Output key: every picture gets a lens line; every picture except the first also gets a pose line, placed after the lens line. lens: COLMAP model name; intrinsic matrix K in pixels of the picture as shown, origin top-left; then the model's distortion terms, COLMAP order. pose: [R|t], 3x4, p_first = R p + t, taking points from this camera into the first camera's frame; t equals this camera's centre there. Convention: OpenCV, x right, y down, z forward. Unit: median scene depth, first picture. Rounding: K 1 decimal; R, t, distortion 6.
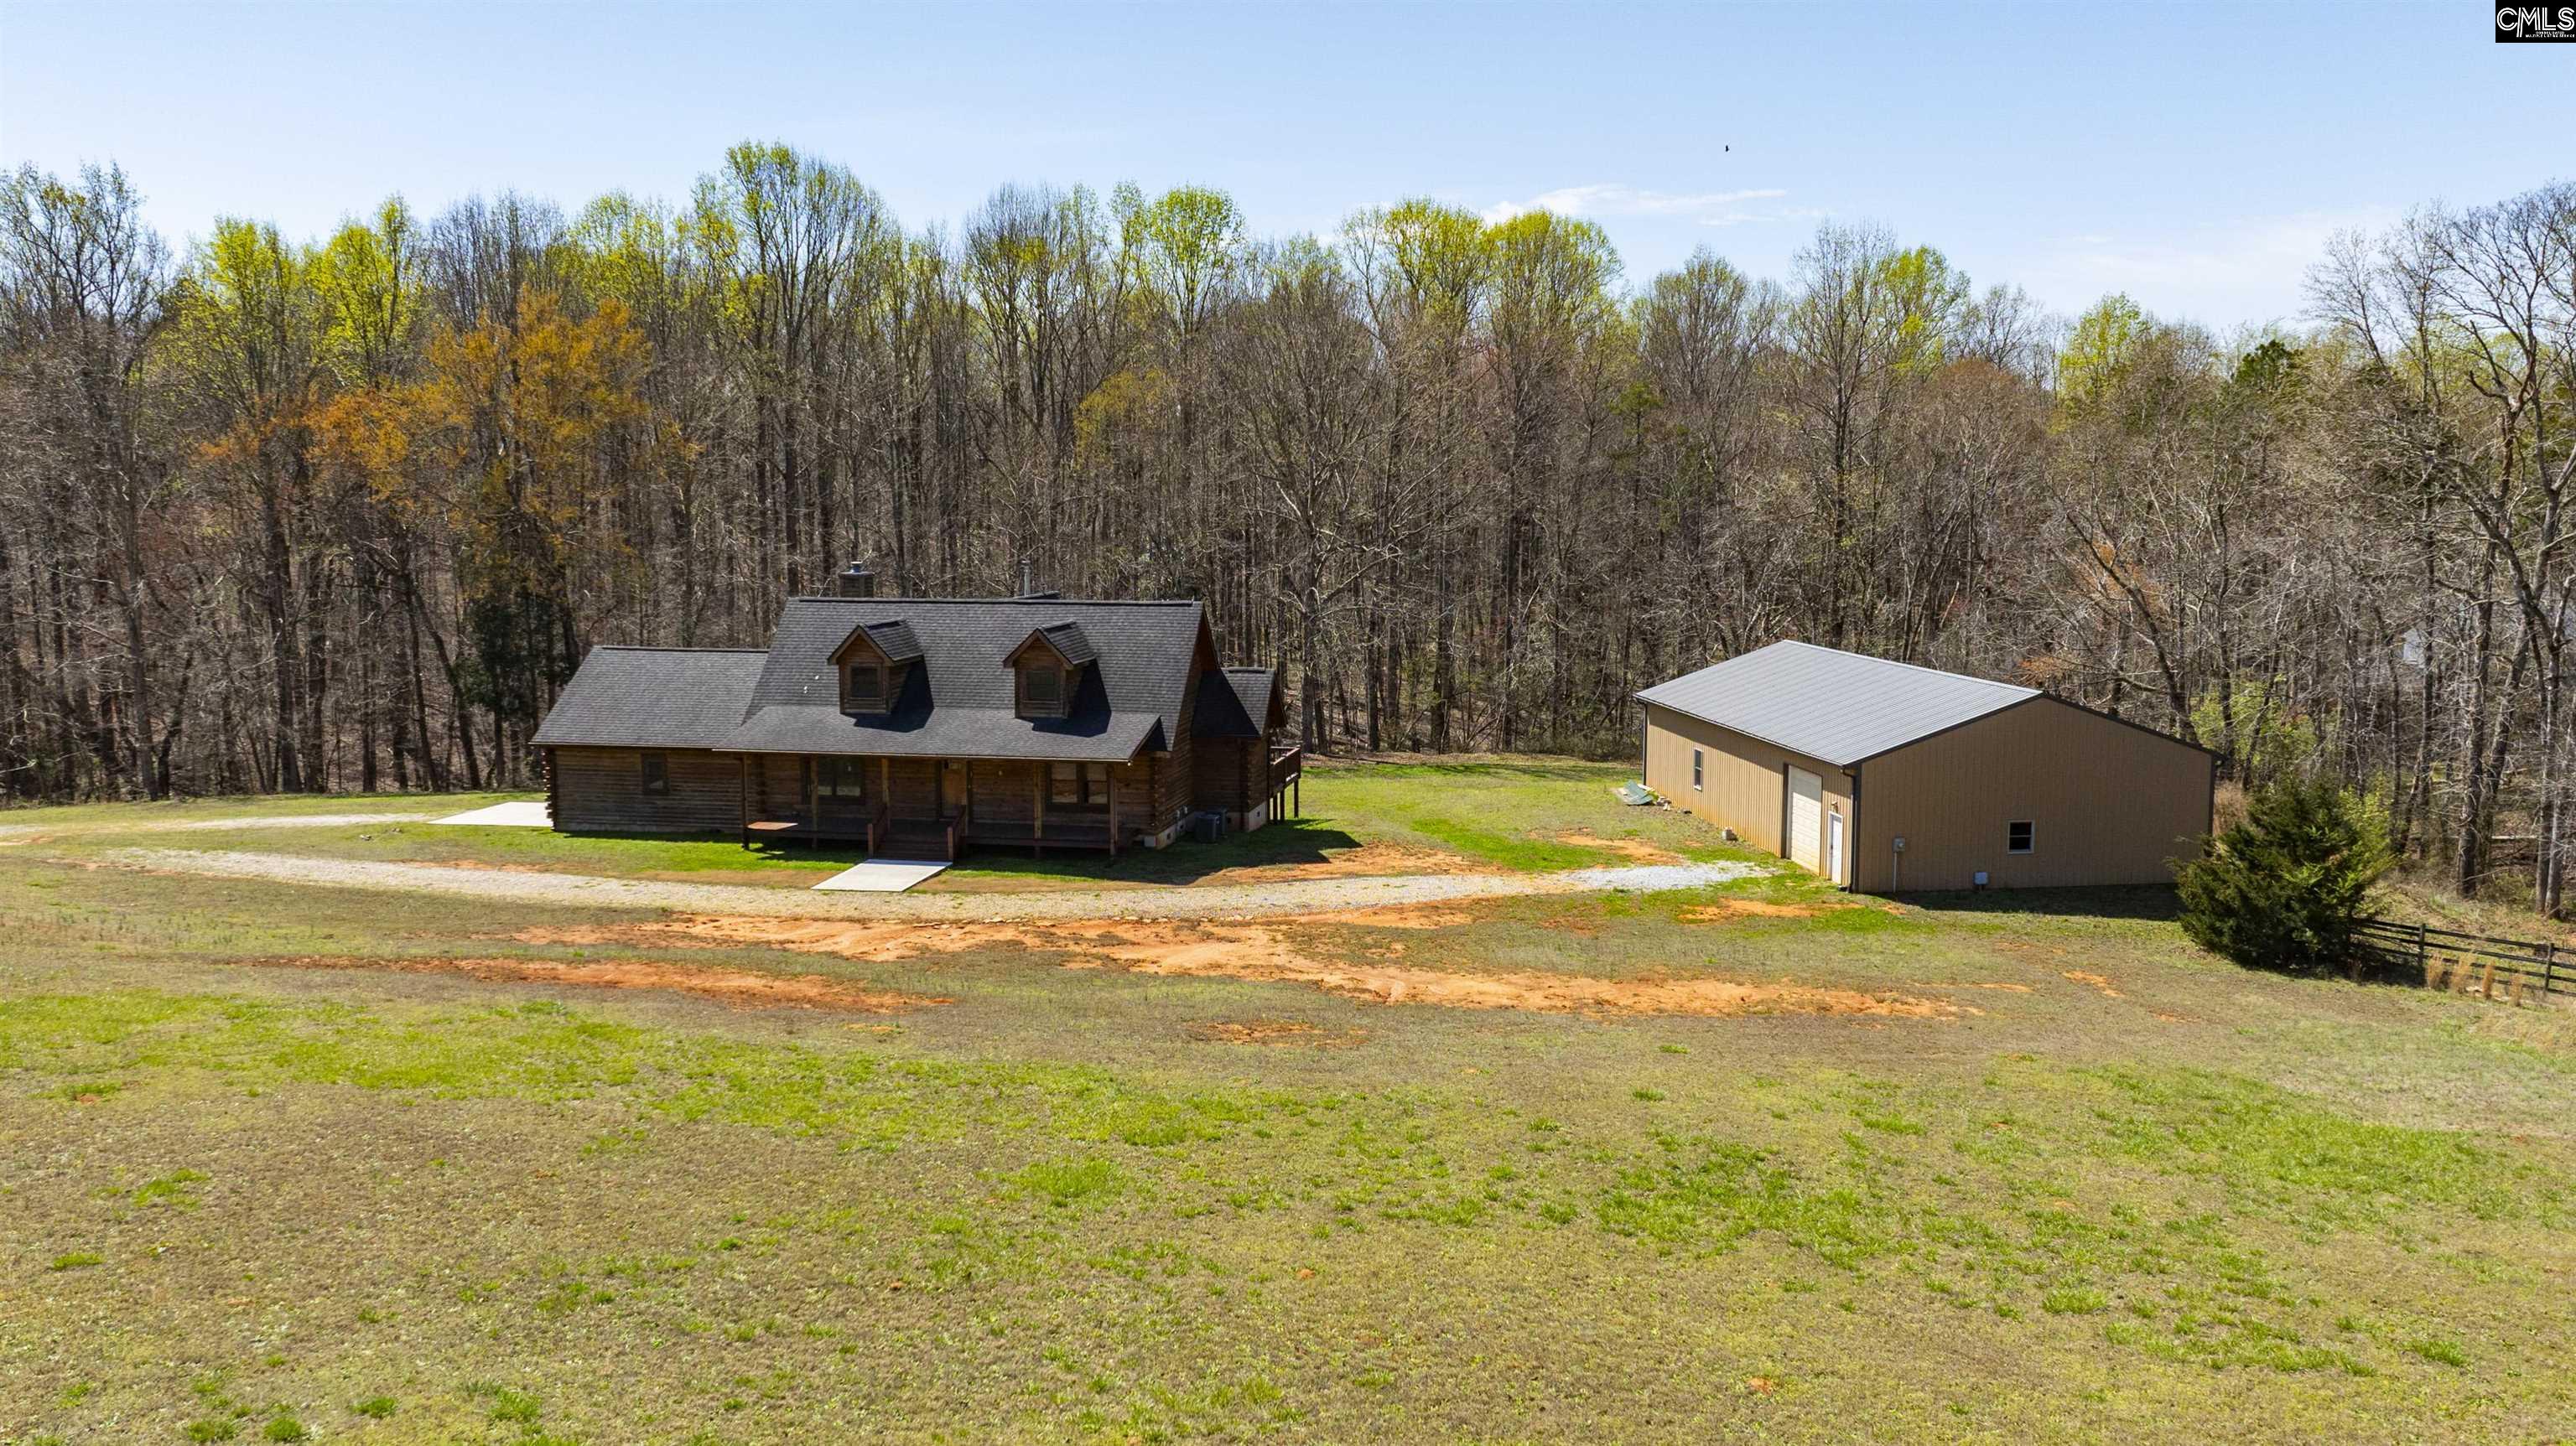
lens RADIAL K [[1899.2, 0, 1288.0], [0, 1899.2, 723.0], [0, 0, 1]] dist [-0.052626, 0.064057]
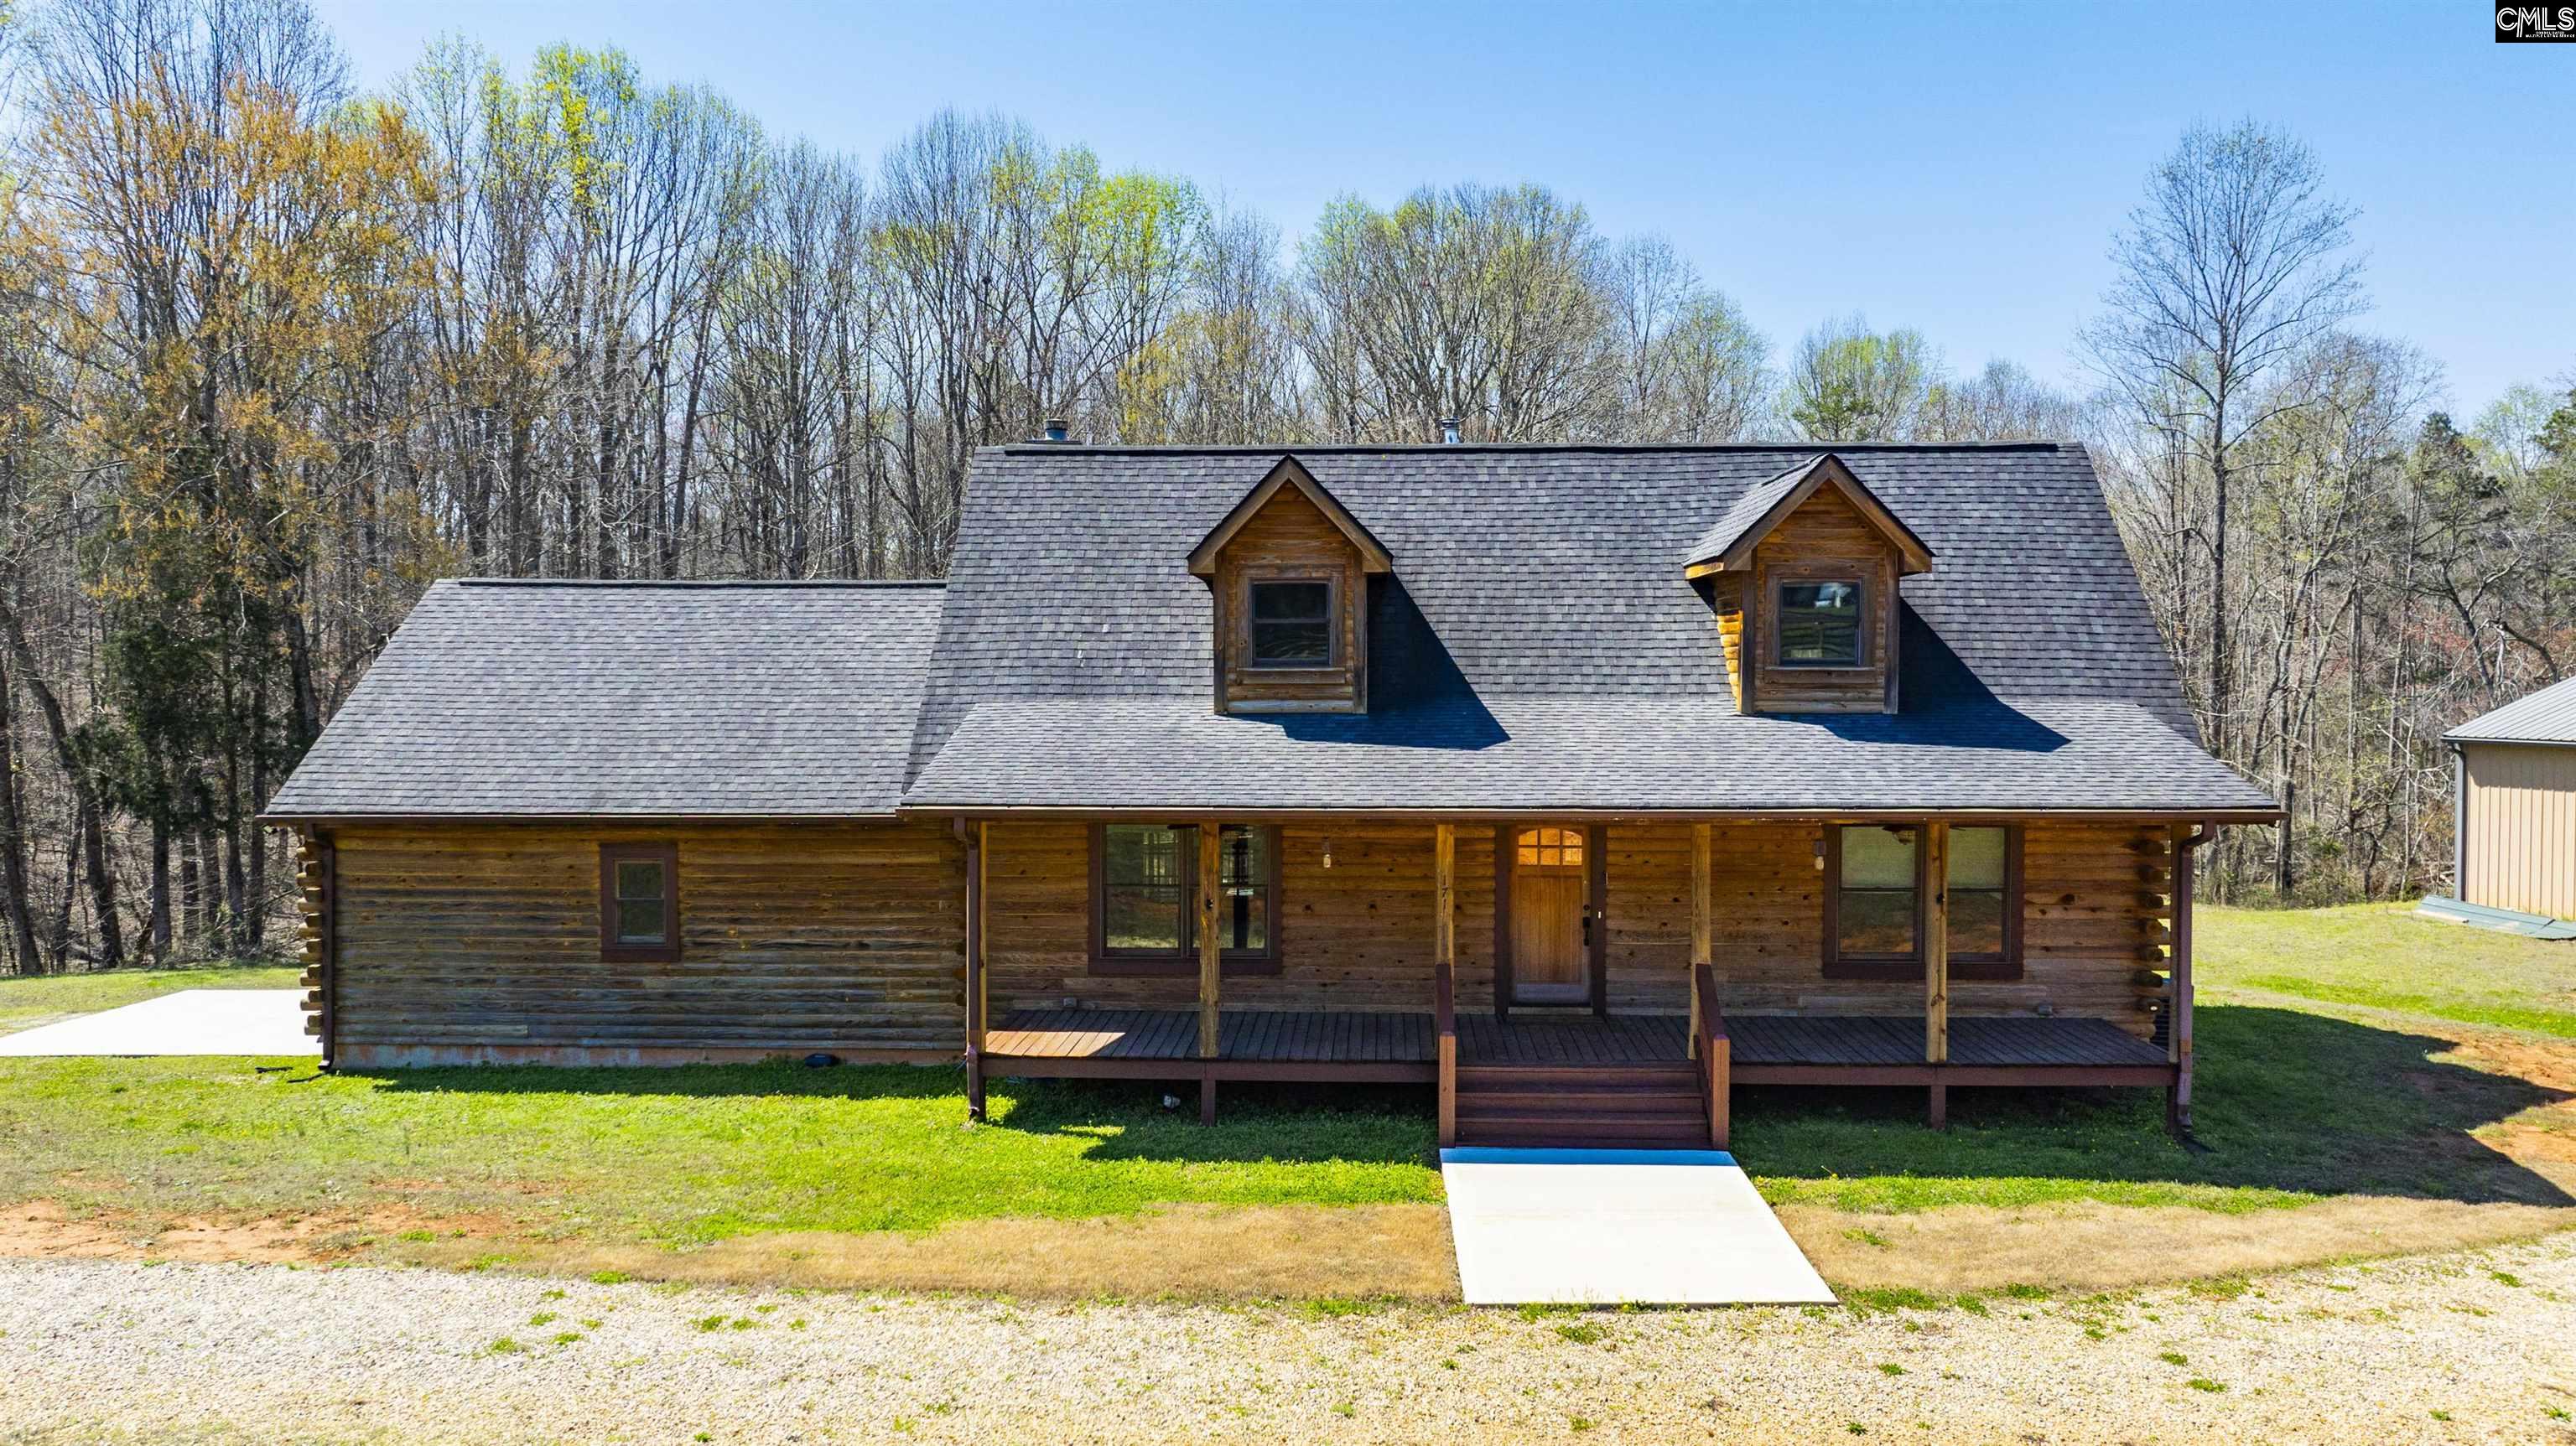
lens RADIAL K [[1899.2, 0, 1288.0], [0, 1899.2, 723.0], [0, 0, 1]] dist [-0.052626, 0.064057]
pose [[0.989705, -0.006003, 0.142999, -0.265659], [0.017954, 0.996435, -0.082427, 0.025295], [-0.141995, 0.084146, 0.986284, 0.634465]]
